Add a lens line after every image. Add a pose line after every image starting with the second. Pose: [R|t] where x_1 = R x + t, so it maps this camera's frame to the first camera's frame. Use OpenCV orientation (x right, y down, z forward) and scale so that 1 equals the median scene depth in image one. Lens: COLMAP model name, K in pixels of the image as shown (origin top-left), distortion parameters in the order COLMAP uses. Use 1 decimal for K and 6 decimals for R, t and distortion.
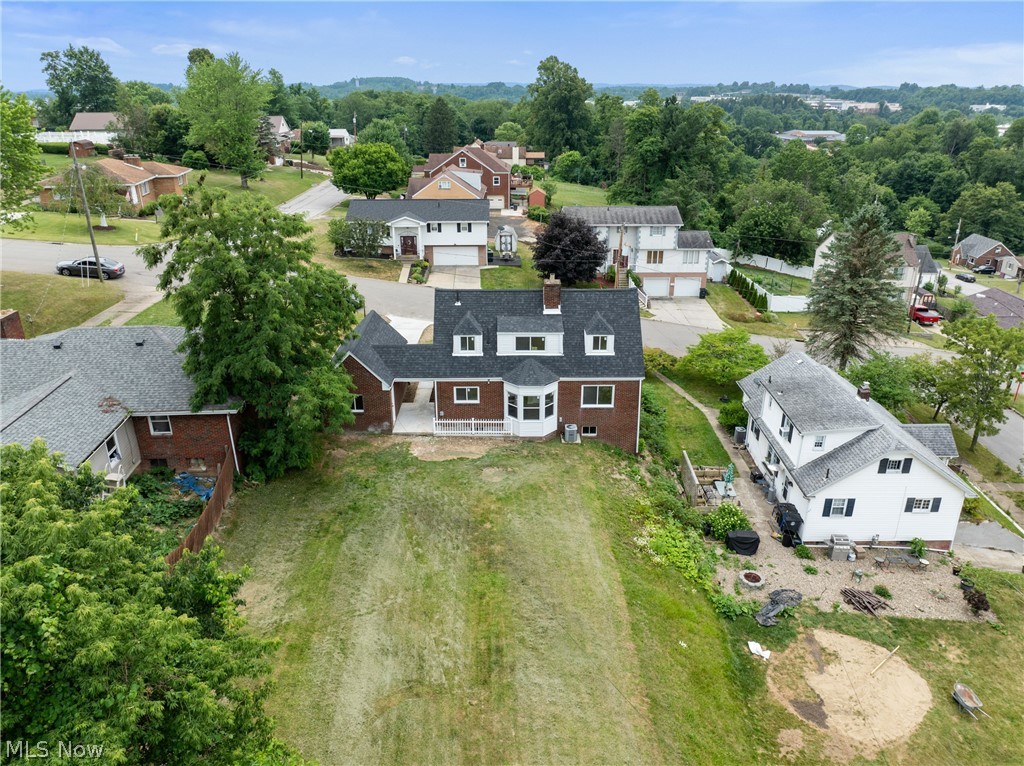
lens RADIAL K [[725.8, 0, 512.0], [0, 725.8, 383.0], [0, 0, 1]] dist [-0.031489, 0.000481]
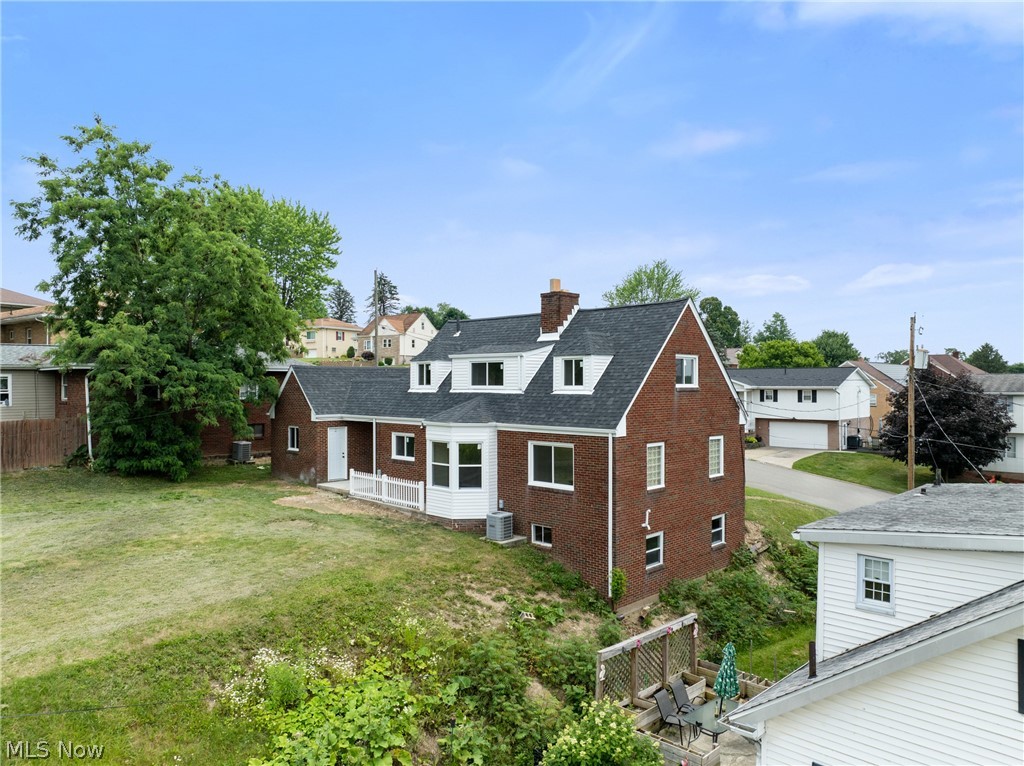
lens RADIAL K [[725.8, 0, 512.0], [0, 725.8, 383.0], [0, 0, 1]] dist [-0.031489, 0.000481]
pose [[0.709864, 0.003735, -0.704329, 0.480305], [-0.274125, 0.922608, -0.271387, 0.116722], [0.648806, 0.385721, 0.655949, 0.609719]]
